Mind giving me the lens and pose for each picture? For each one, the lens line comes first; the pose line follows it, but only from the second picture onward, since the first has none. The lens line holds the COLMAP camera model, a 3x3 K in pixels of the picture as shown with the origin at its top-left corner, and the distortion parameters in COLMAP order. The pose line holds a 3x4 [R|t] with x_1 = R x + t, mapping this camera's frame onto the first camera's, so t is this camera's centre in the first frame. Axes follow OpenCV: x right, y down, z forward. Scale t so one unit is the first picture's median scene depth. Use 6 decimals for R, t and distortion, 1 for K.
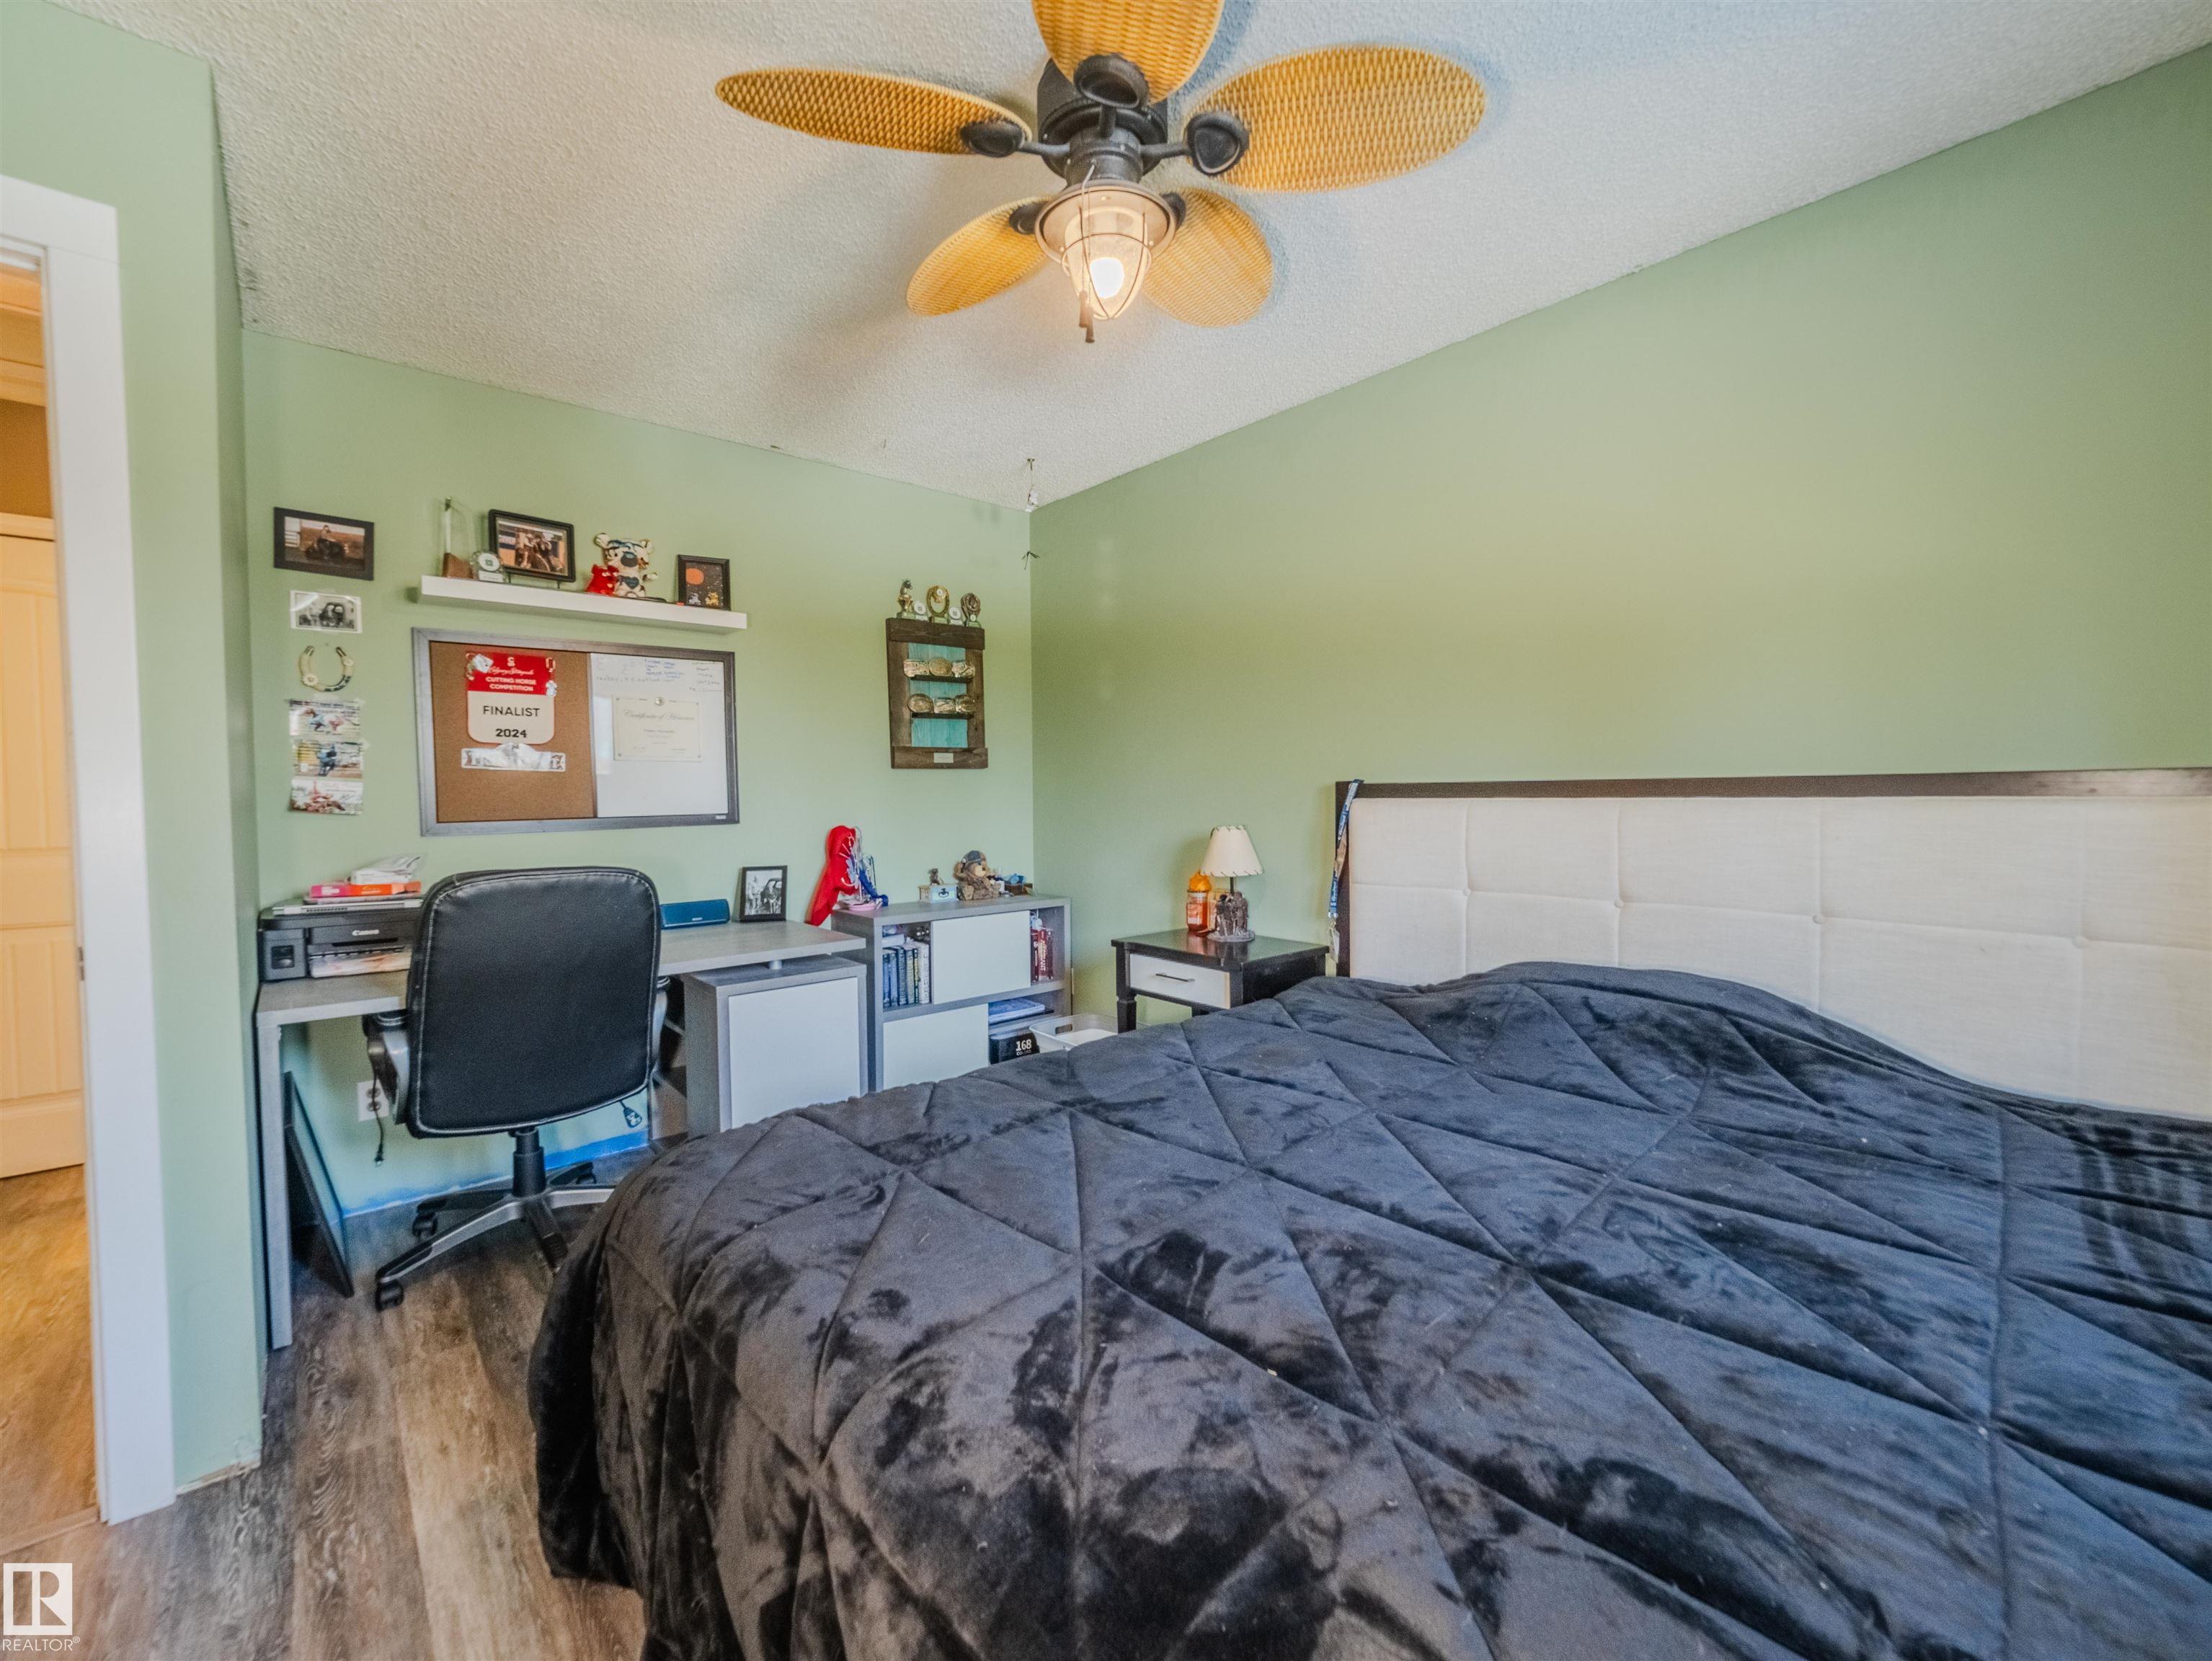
lens RADIAL K [[914.6, 0, 1097.9], [0, 914.6, 829.3], [0, 0, 1]] dist [0.001293, -0.008320]
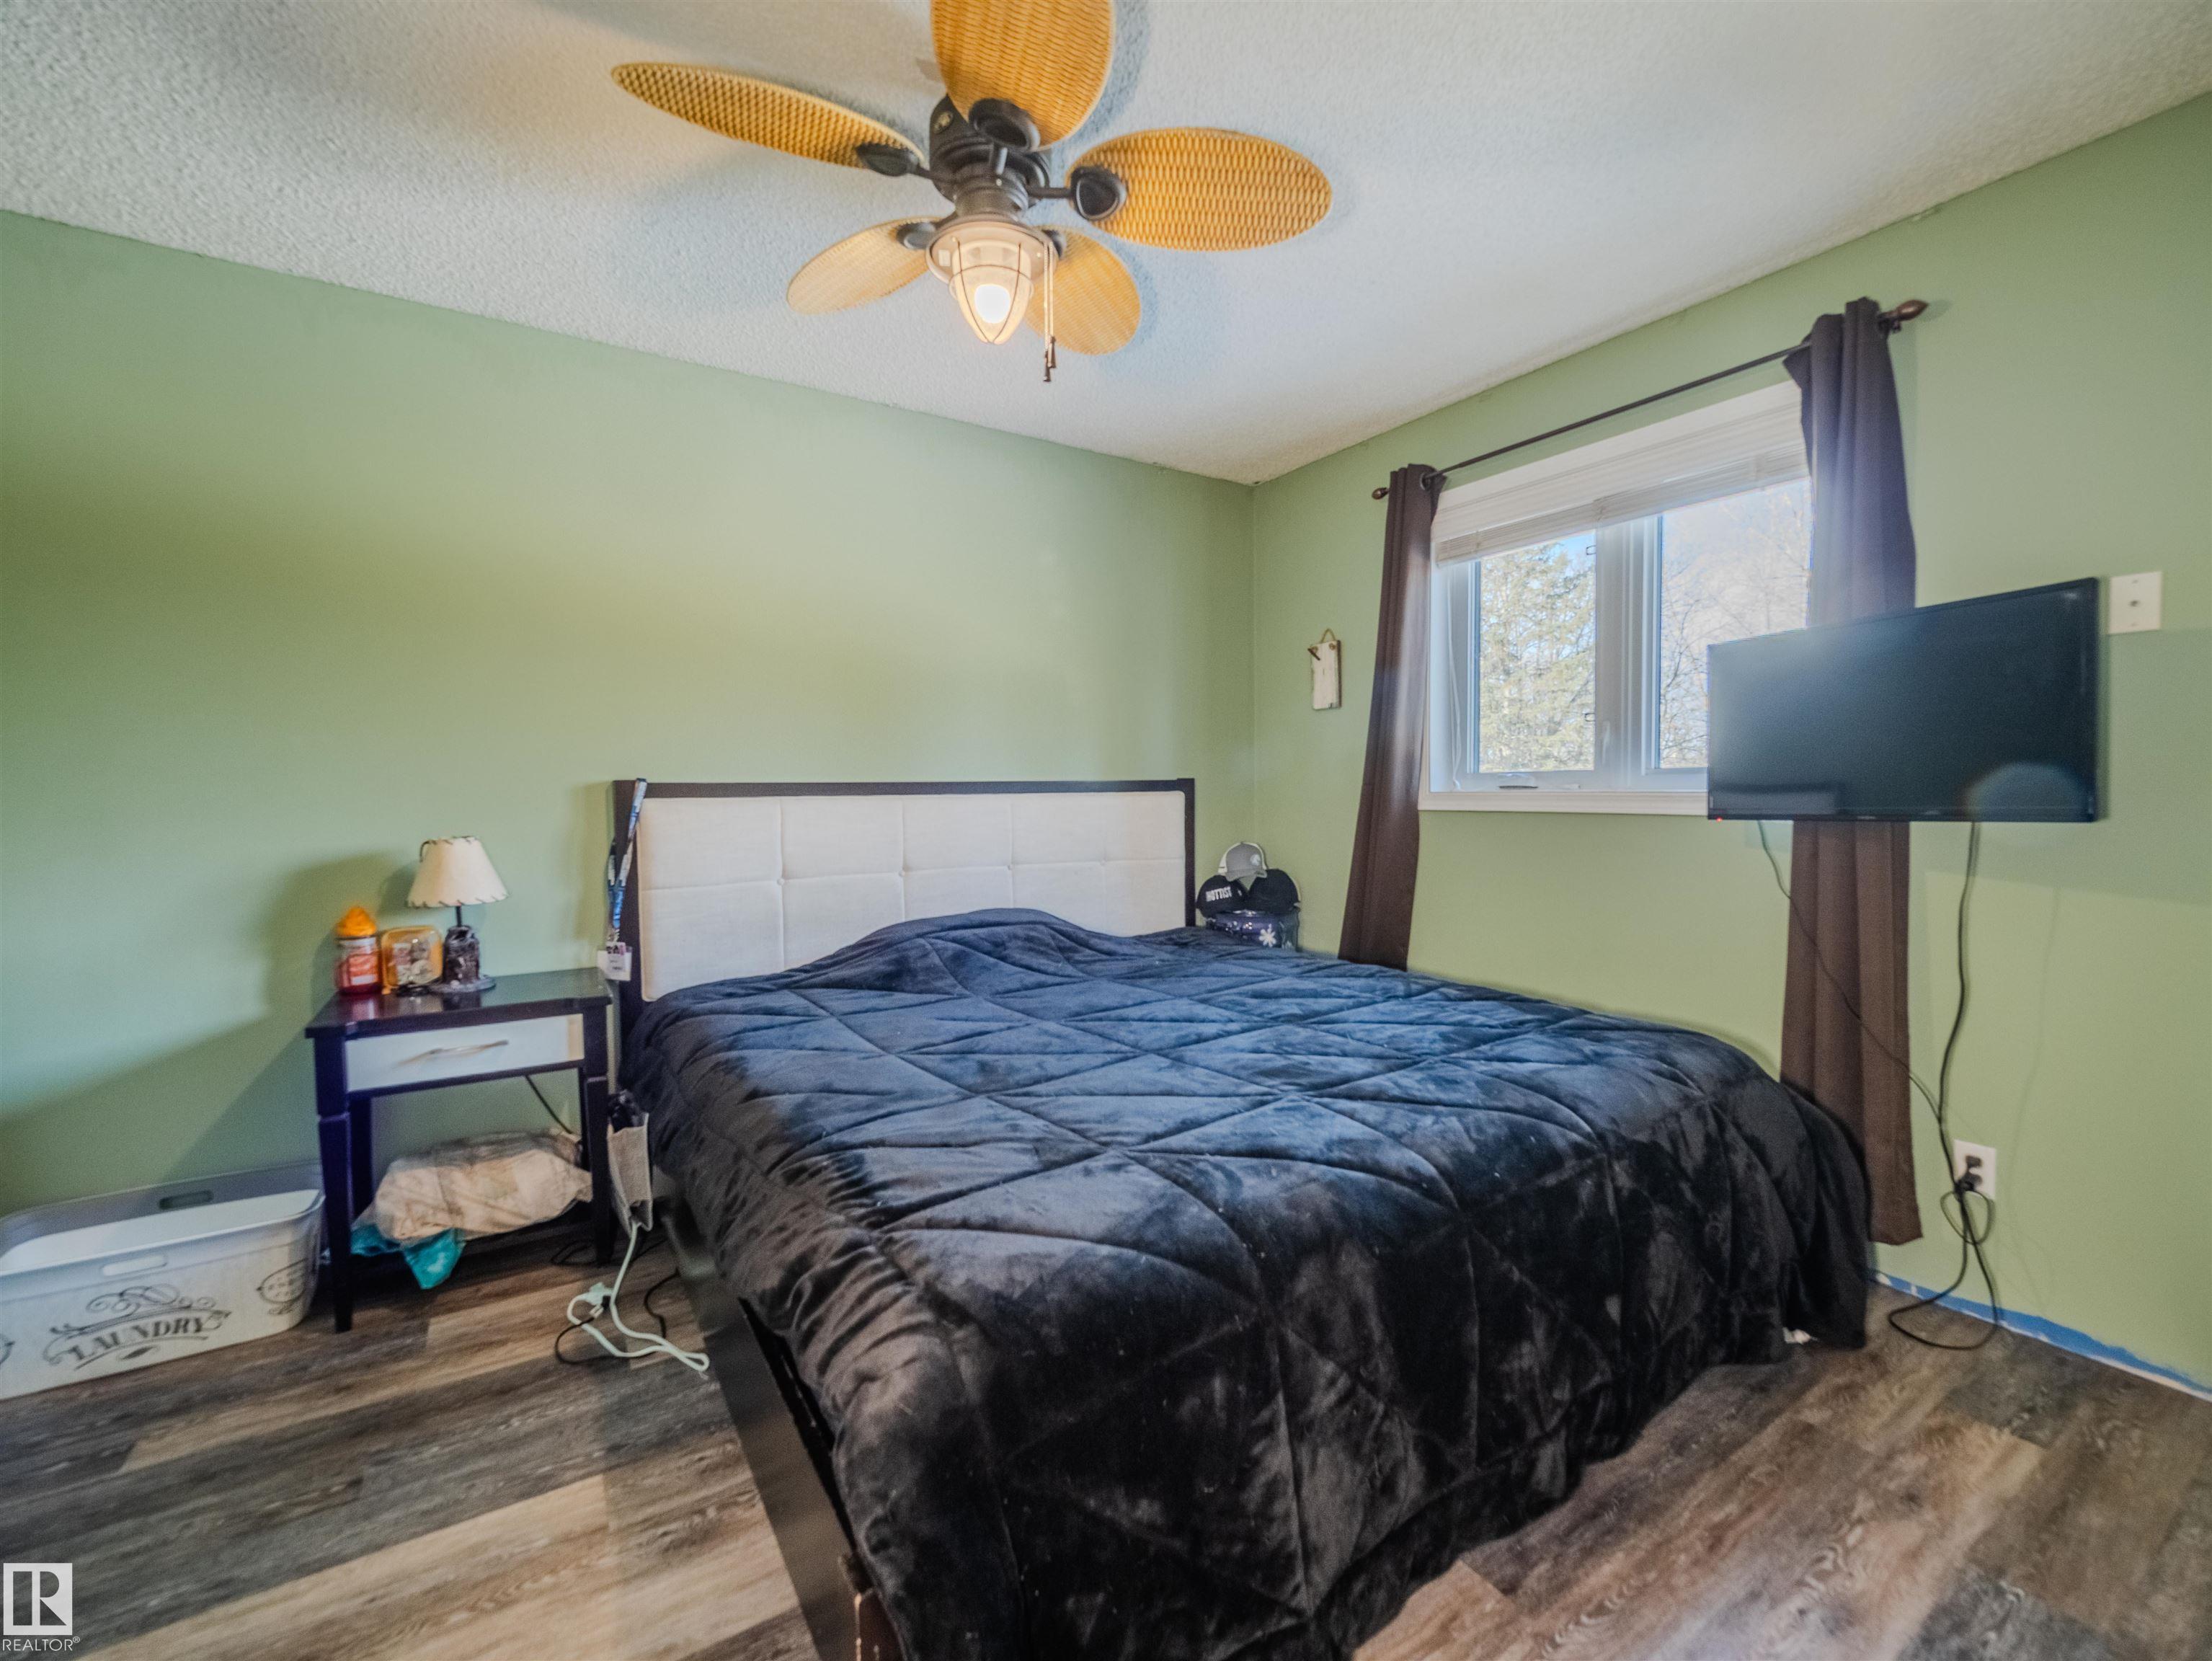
lens RADIAL K [[914.6, 0, 1097.9], [0, 914.6, 829.3], [0, 0, 1]] dist [0.001293, -0.008320]
pose [[0.141869, -0.034346, 0.989289, -0.674221], [0.051435, 0.998304, 0.027283, -0.005176], [-0.988548, 0.047013, 0.143395, 0.488484]]
